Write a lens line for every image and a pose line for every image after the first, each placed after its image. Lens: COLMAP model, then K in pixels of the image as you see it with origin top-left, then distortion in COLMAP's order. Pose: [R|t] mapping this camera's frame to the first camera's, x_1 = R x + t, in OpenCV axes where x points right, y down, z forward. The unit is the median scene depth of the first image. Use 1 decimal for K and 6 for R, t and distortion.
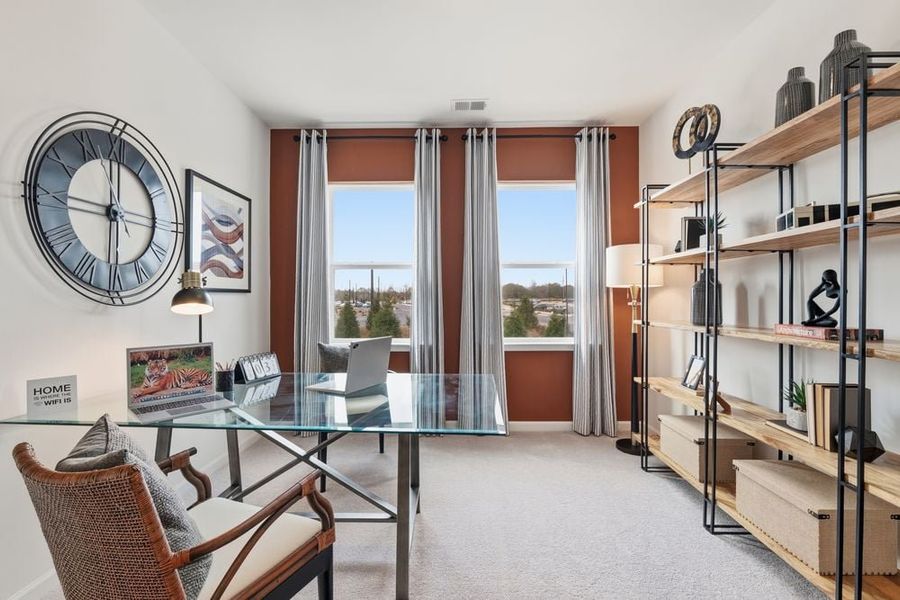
lens RADIAL K [[394.3, 0, 450.4], [0, 394.3, 295.3], [0, 0, 1]] dist [0.002199, 0.000536]
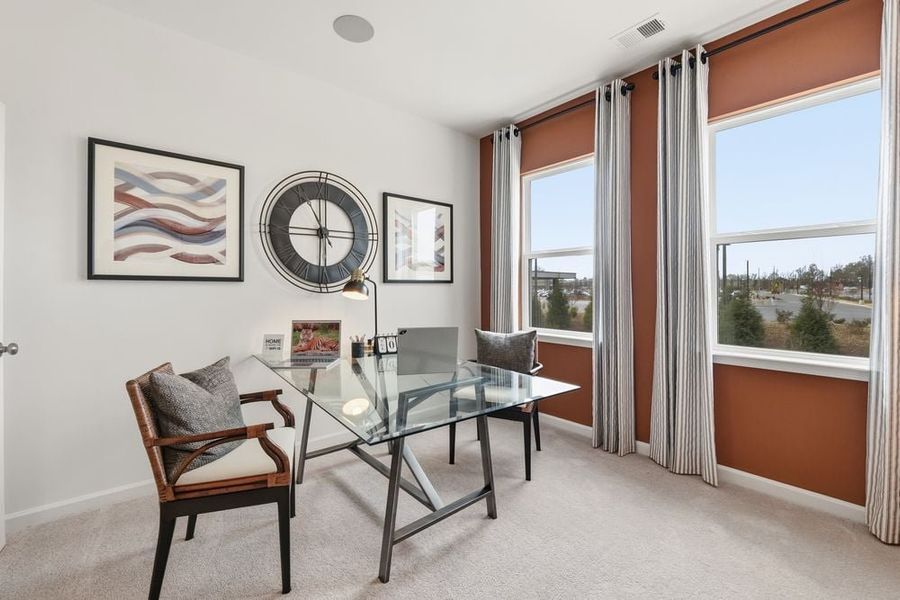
lens RADIAL K [[379.4, 0, 445.5], [0, 379.4, 291.4], [0, 0, 1]] dist [-0.002403, 0.000088]
pose [[0.658652, 0.007039, -0.752414, 0.528416], [0.008121, 0.999832, 0.016463, -0.000100], [0.752404, -0.016953, 0.658484, 0.343795]]
